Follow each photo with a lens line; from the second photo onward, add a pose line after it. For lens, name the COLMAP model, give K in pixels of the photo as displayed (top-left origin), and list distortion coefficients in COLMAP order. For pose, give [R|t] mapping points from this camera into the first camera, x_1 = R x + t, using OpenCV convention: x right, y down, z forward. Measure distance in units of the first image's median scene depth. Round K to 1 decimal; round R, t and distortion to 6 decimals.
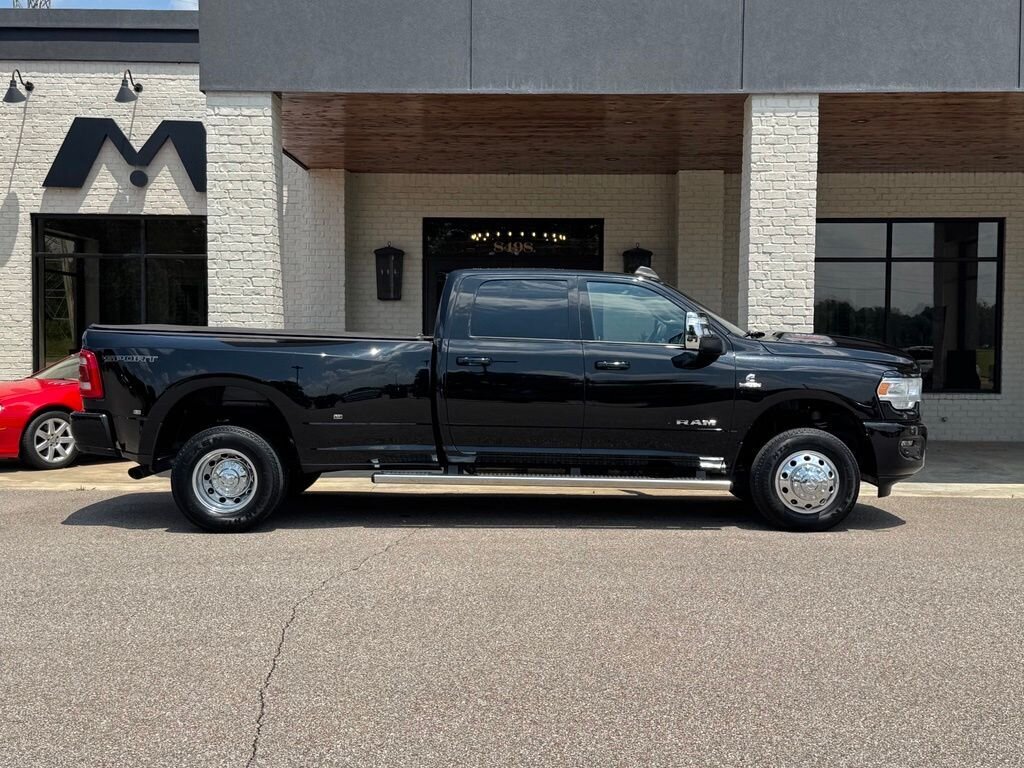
lens RADIAL K [[1320.5, 0, 515.4], [0, 1320.5, 386.5], [0, 0, 1]] dist [0.190927, -0.393877]
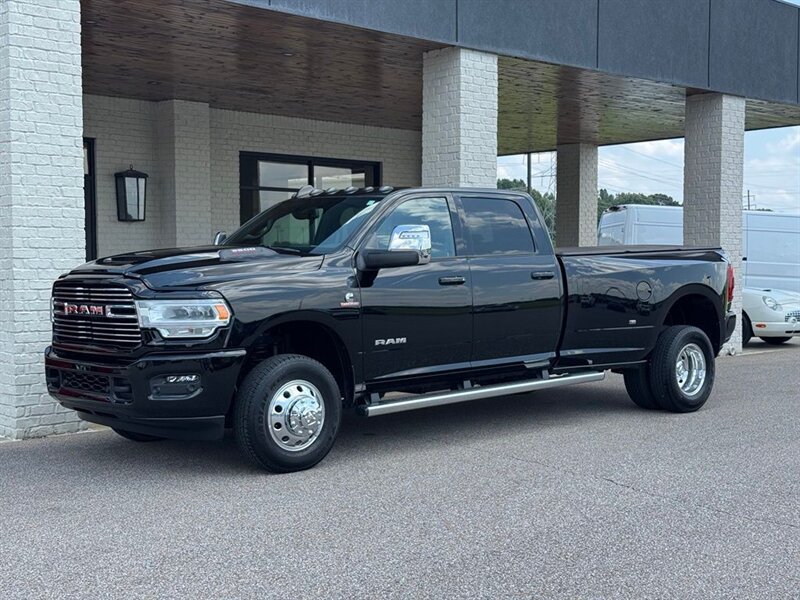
lens RADIAL K [[1111.0, 0, 399.5], [0, 1111.0, 297.0], [0, 0, 1]] dist [0.185631, -0.345253]
pose [[0.714582, -0.032137, 0.698813, -0.555728], [0.033453, 0.999371, 0.011751, -0.012048], [-0.698751, 0.014981, 0.715208, 0.332506]]
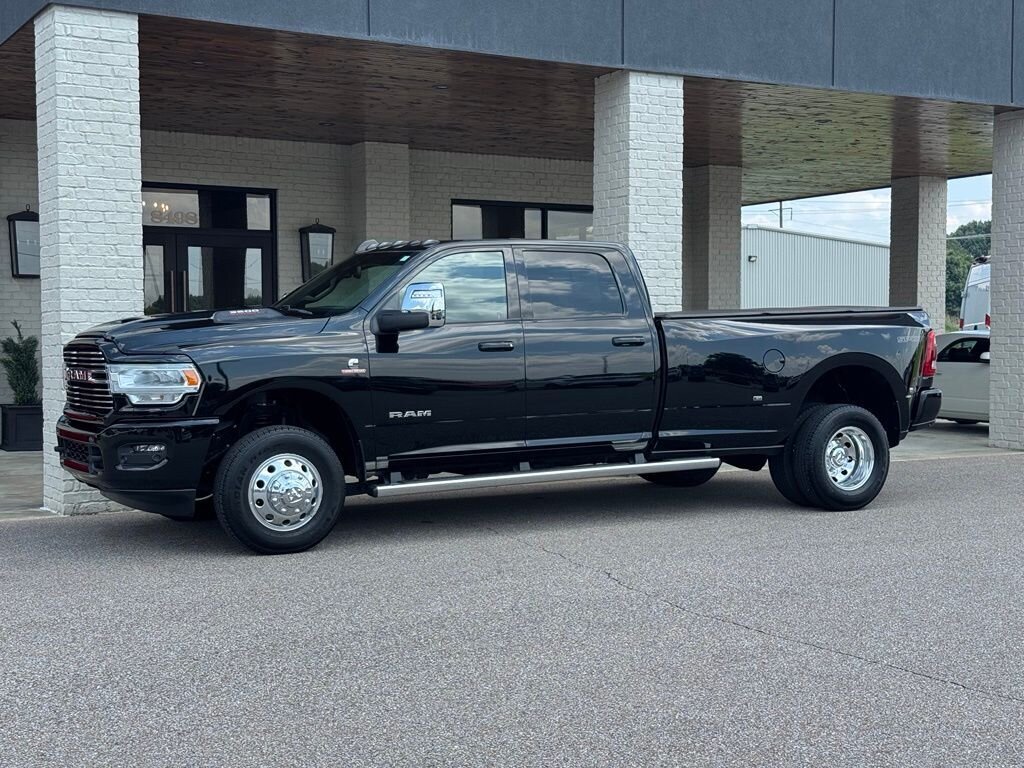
lens RADIAL K [[1422.1, 0, 511.4], [0, 1422.1, 380.1], [0, 0, 1]] dist [0.185631, -0.345253]
pose [[0.855742, -0.026603, 0.516719, -0.445793], [0.027934, 0.999596, 0.005202, 0.001036], [-0.516649, 0.009983, 0.856139, 0.143501]]
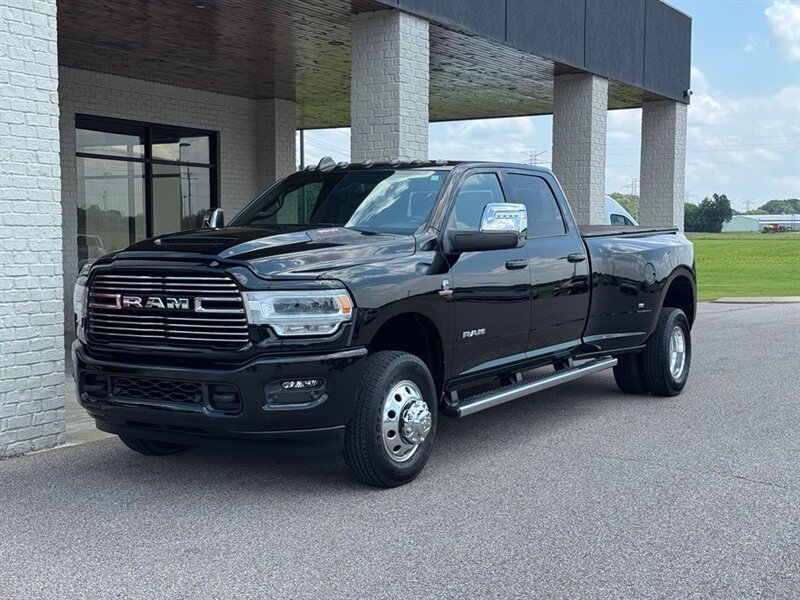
lens RADIAL K [[1111.0, 0, 399.5], [0, 1111.0, 297.0], [0, 0, 1]] dist [0.185631, -0.345253]
pose [[0.499747, -0.054695, 0.864443, -0.628148], [0.034218, 0.998472, 0.043393, -0.024019], [-0.865495, 0.007894, 0.500855, 0.538029]]
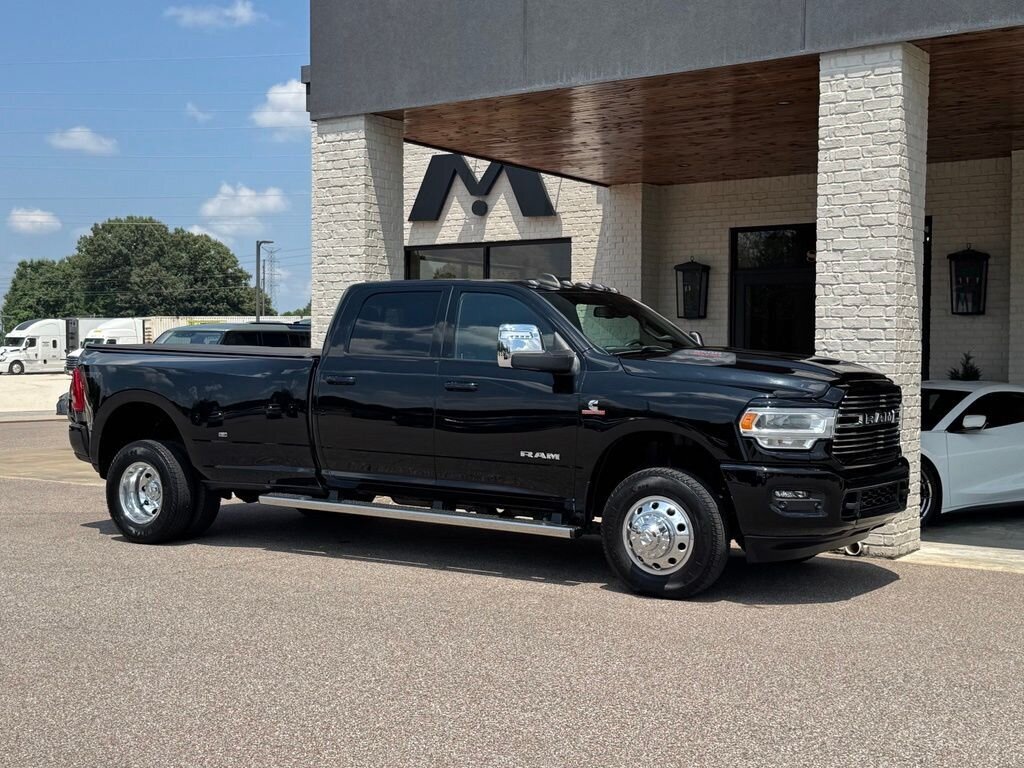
lens RADIAL K [[1320.7, 0, 505.5], [0, 1320.7, 384.7], [0, 0, 1]] dist [0.195031, -0.426327]
pose [[0.830602, 0.011468, -0.556749, 0.469183], [-0.023012, 0.999641, -0.013741, -0.004542], [0.556391, 0.024225, 0.830567, 0.228208]]
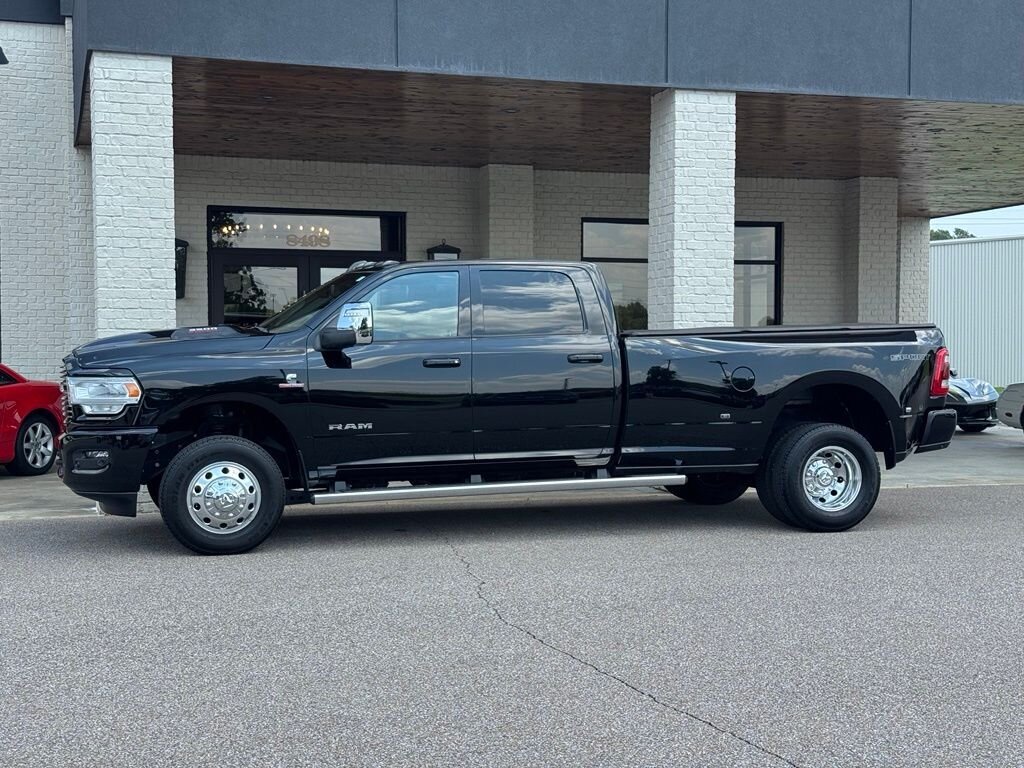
lens RADIAL K [[1421.5, 0, 508.7], [0, 1421.5, 387.1], [0, 0, 1]] dist [0.187184, -0.351330]
pose [[0.947856, -0.015429, 0.318326, -0.278045], [0.018316, 0.999814, -0.006077, 0.005667], [-0.318172, 0.011591, 0.947962, 0.038472]]
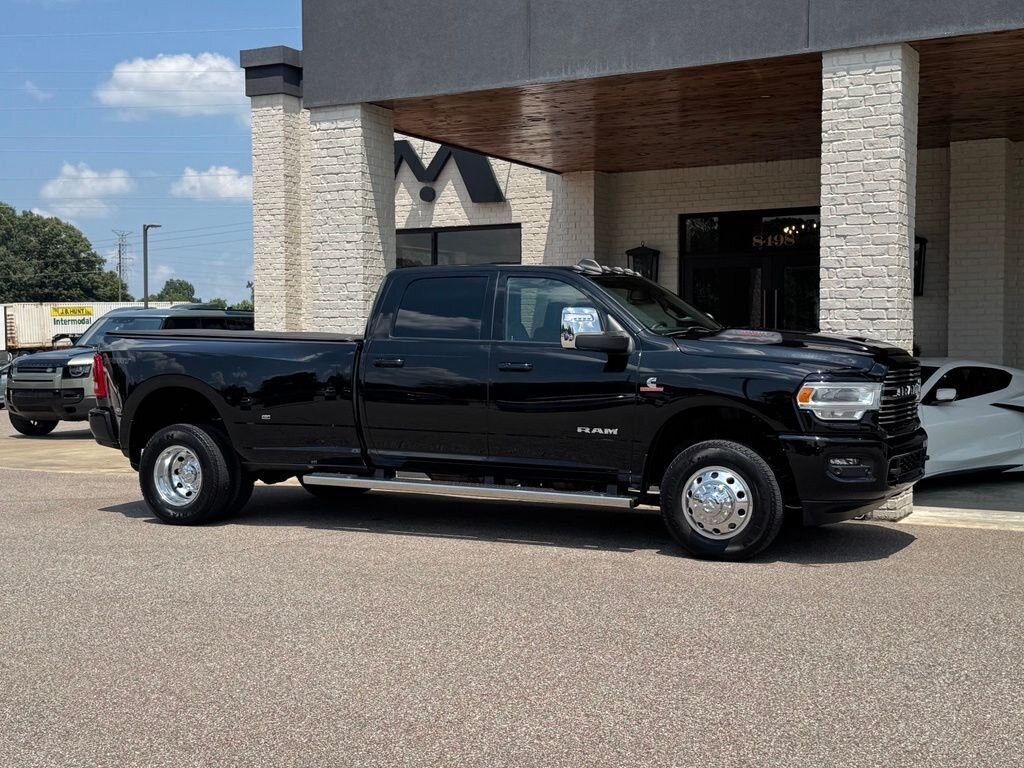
lens RADIAL K [[1320.7, 0, 505.5], [0, 1320.7, 384.7], [0, 0, 1]] dist [0.195031, -0.426327]
pose [[0.884736, 0.006460, -0.466047, 0.398371], [-0.009157, 0.999952, -0.003523, -0.000117], [0.466002, 0.007385, 0.884753, 0.142326]]
